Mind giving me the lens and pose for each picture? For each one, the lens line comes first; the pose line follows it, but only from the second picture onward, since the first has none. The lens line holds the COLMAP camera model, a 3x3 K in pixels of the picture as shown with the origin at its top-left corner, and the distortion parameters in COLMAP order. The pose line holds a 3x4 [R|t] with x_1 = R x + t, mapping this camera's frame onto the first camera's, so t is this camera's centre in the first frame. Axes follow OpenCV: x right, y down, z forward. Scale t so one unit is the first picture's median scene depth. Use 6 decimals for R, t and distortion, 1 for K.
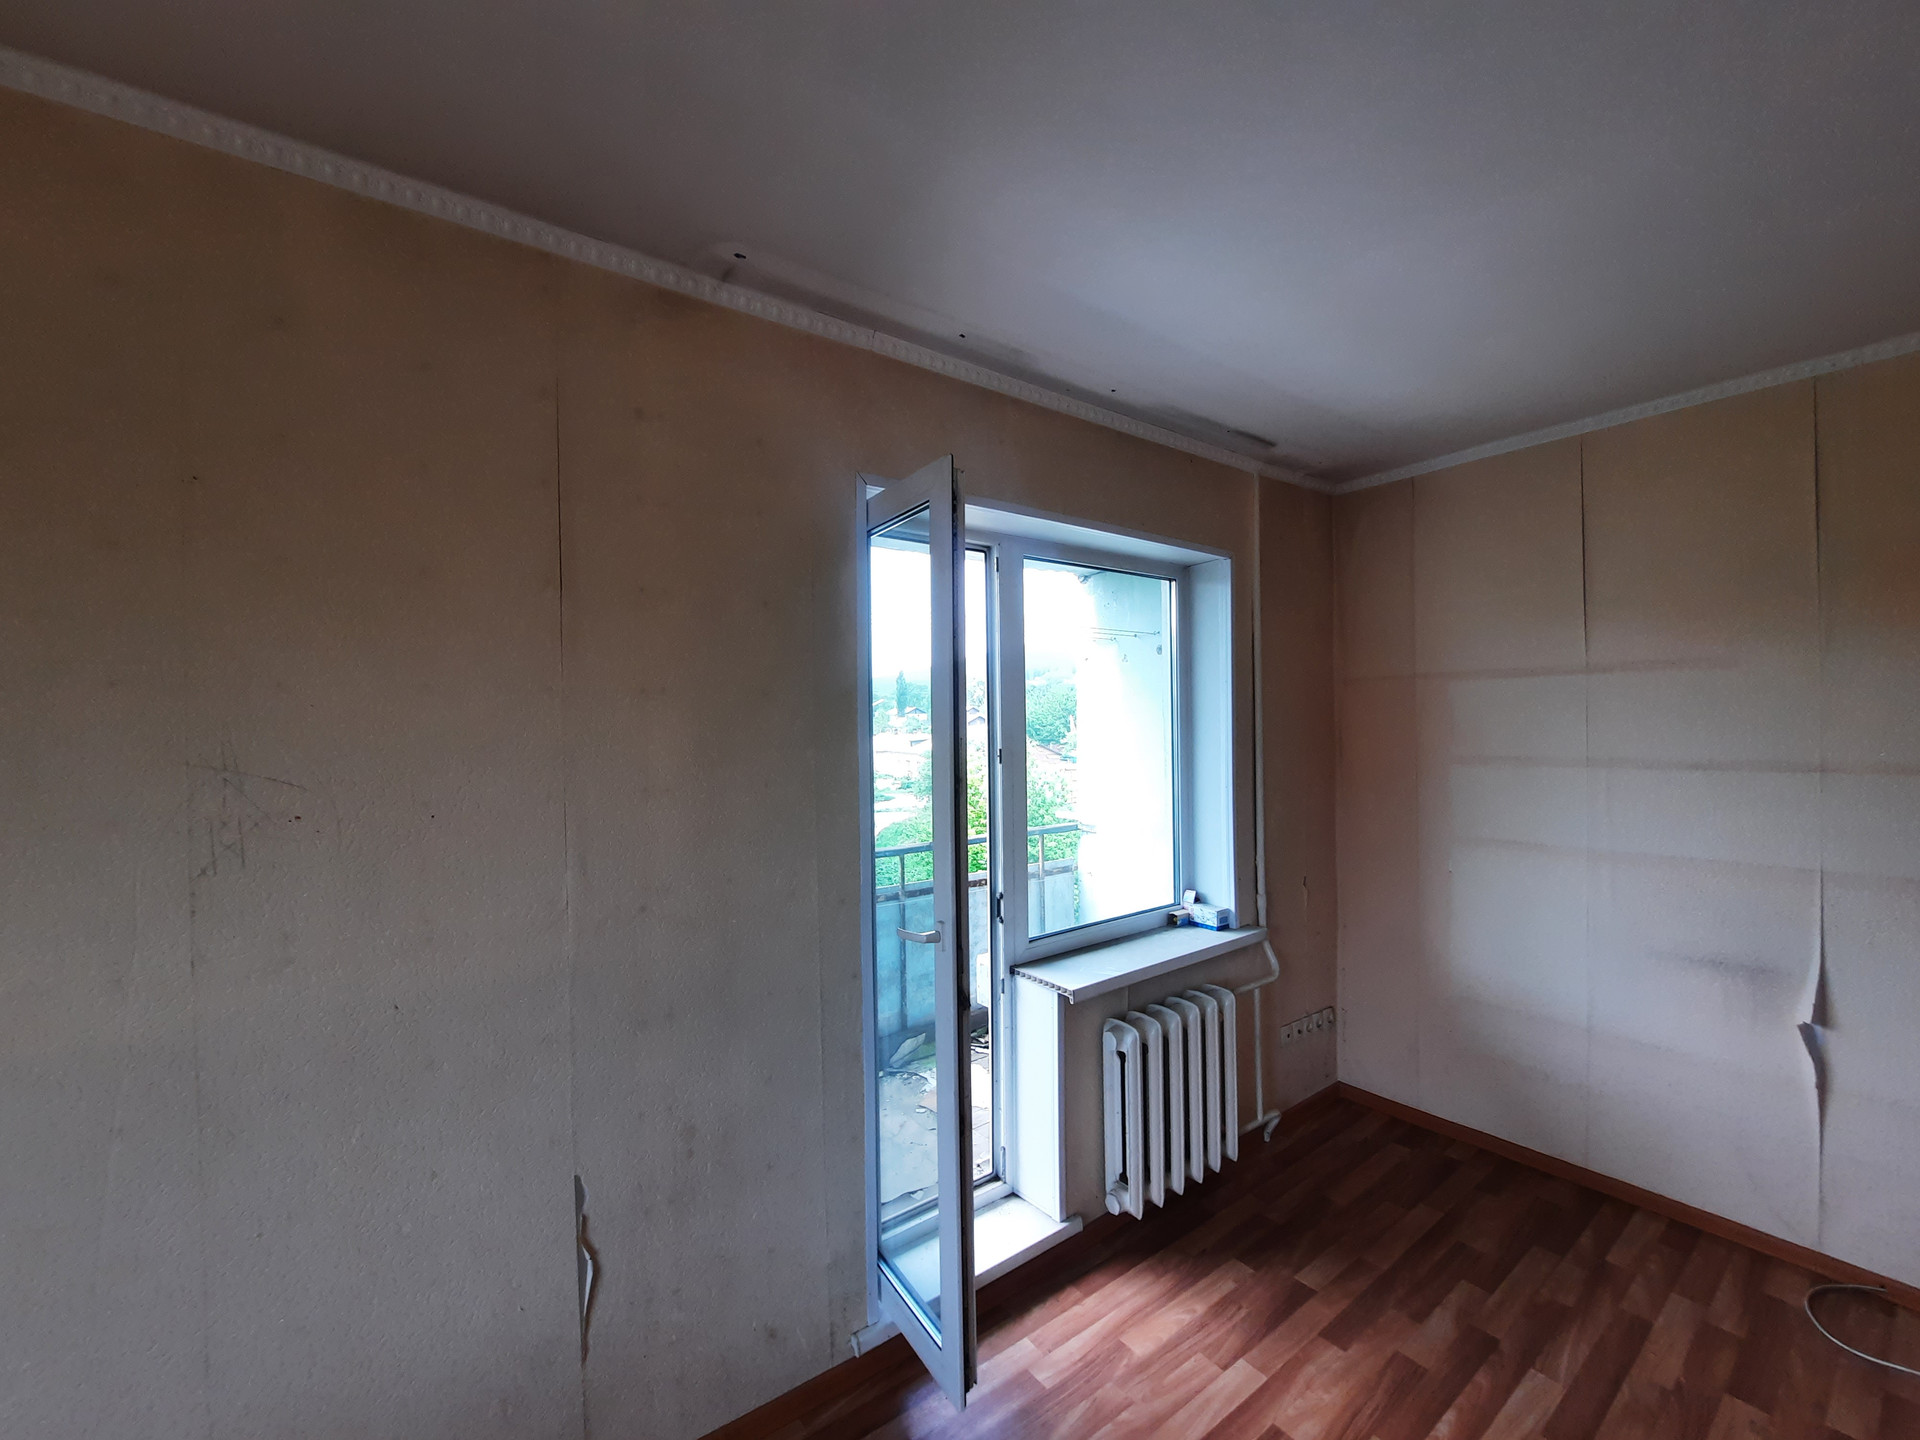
lens RADIAL K [[762.9, 0, 964.9], [0, 762.9, 721.0], [0, 0, 1]] dist [-0.018942, 0.001008]
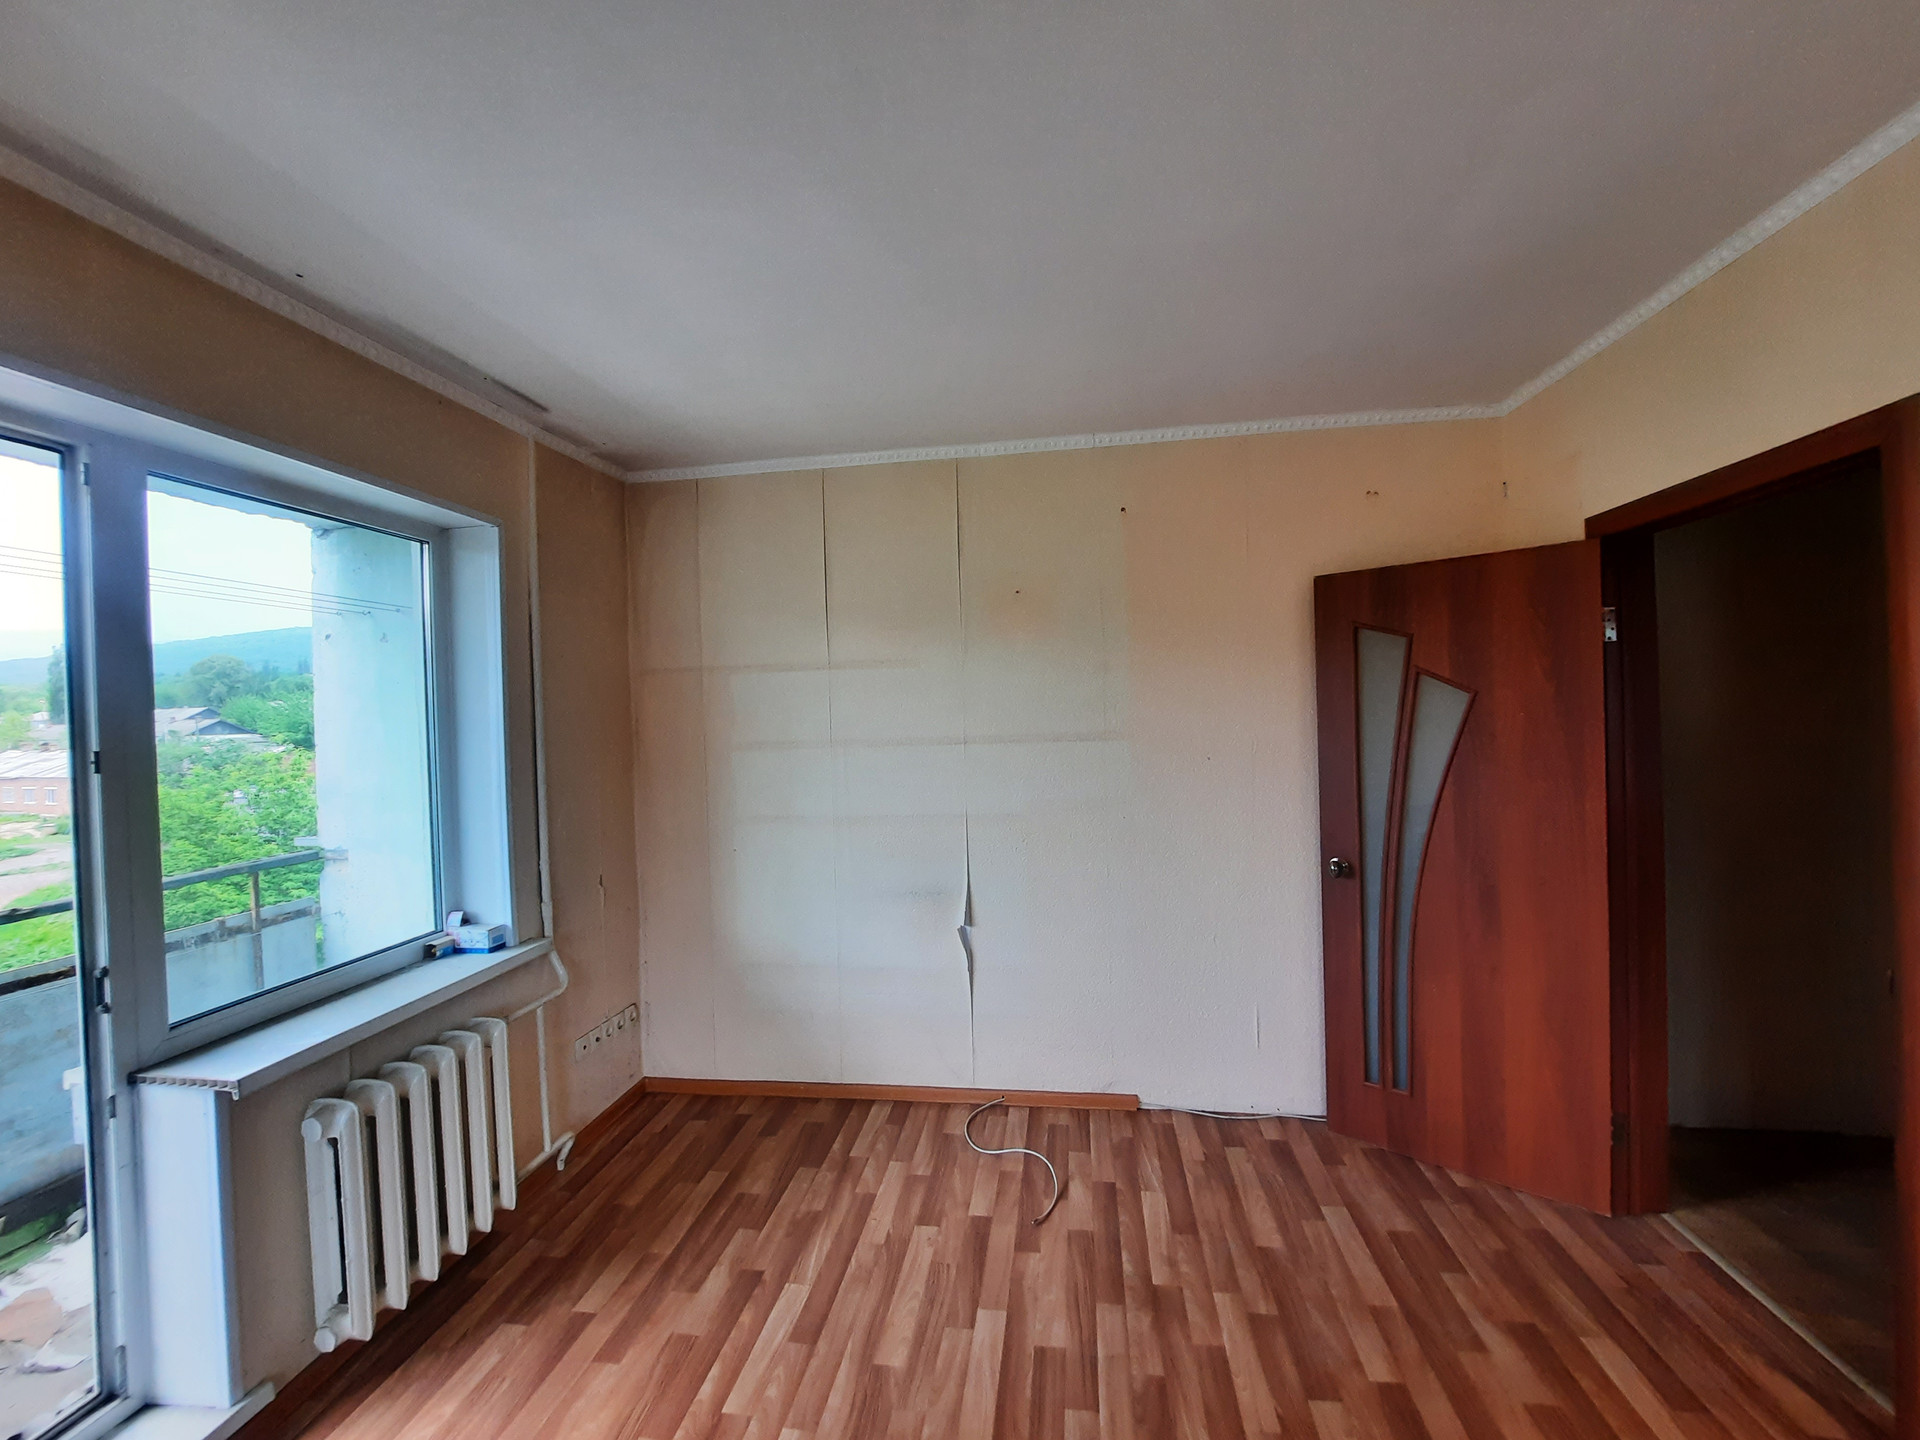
lens RADIAL K [[762.9, 0, 968.8], [0, 762.9, 713.9], [0, 0, 1]] dist [-0.018942, 0.001008]
pose [[0.695403, -0.006214, 0.718594, 0.107634], [0.014194, 0.999886, -0.005089, 0.016862], [-0.718480, 0.013739, 0.695412, 0.000350]]
